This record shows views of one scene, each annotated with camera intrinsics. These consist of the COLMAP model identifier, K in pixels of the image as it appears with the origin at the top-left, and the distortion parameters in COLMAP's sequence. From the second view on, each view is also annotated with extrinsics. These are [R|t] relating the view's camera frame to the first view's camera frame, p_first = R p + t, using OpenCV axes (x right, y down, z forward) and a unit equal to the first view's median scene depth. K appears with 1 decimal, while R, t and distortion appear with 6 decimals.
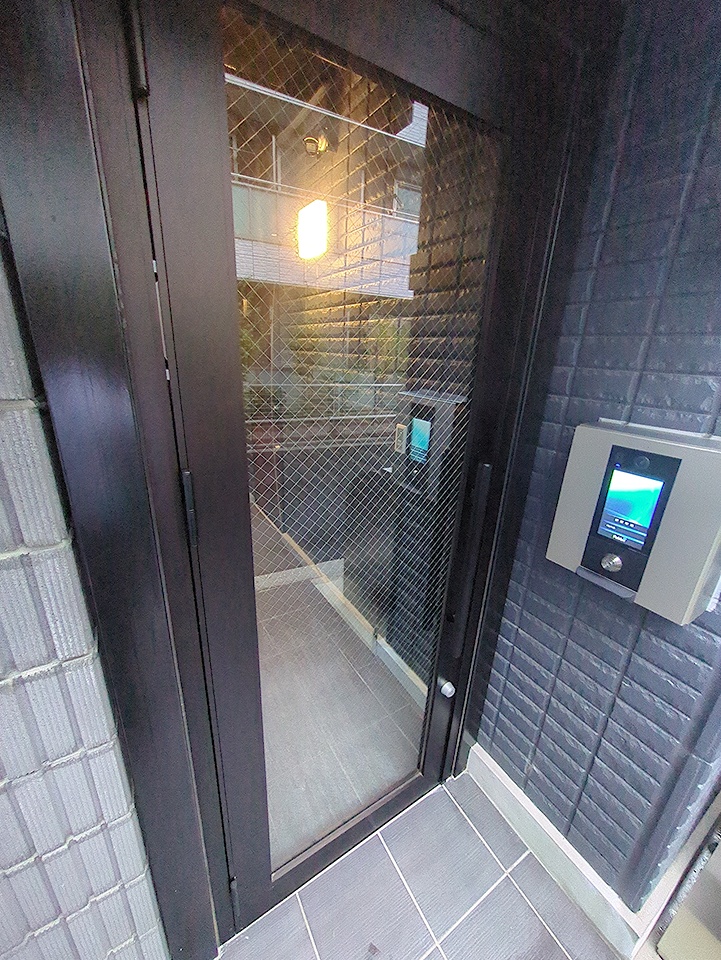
lens RADIAL K [[380.7, 0, 356.2], [0, 380.7, 487.2], [0, 0, 1]] dist [-0.001195, -0.000014]
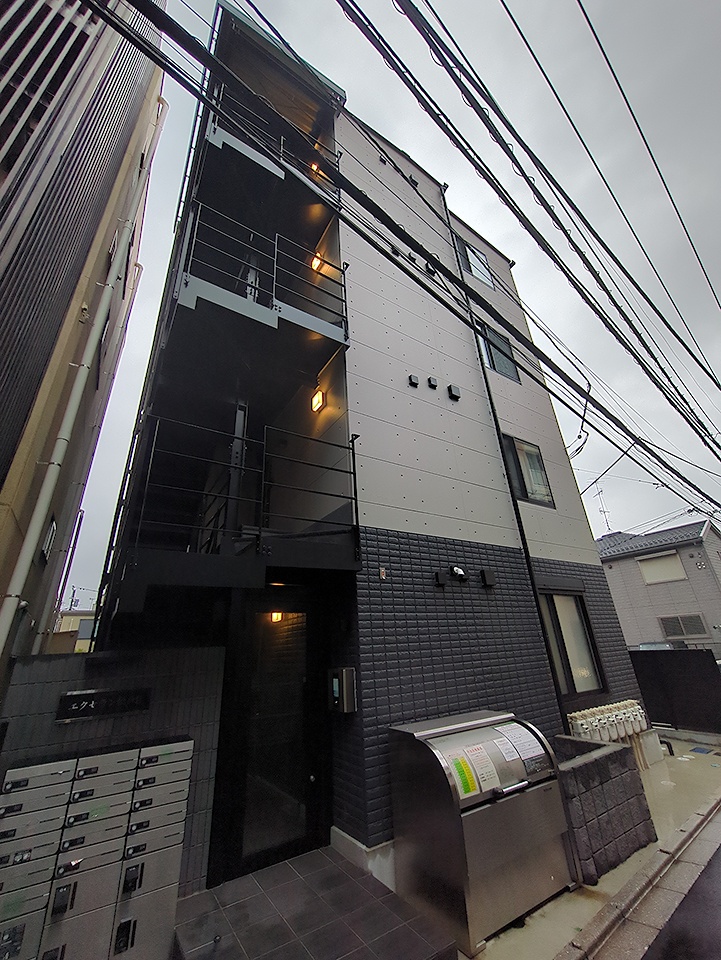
lens RADIAL K [[376.4, 0, 360.7], [0, 376.4, 481.8], [0, 0, 1]] dist [-0.001353, 0.000351]
pose [[0.995094, -0.071032, 0.068868, 0.798187], [0.098930, 0.721768, -0.685028, 1.265209], [-0.001047, 0.688480, 0.725254, -3.586303]]
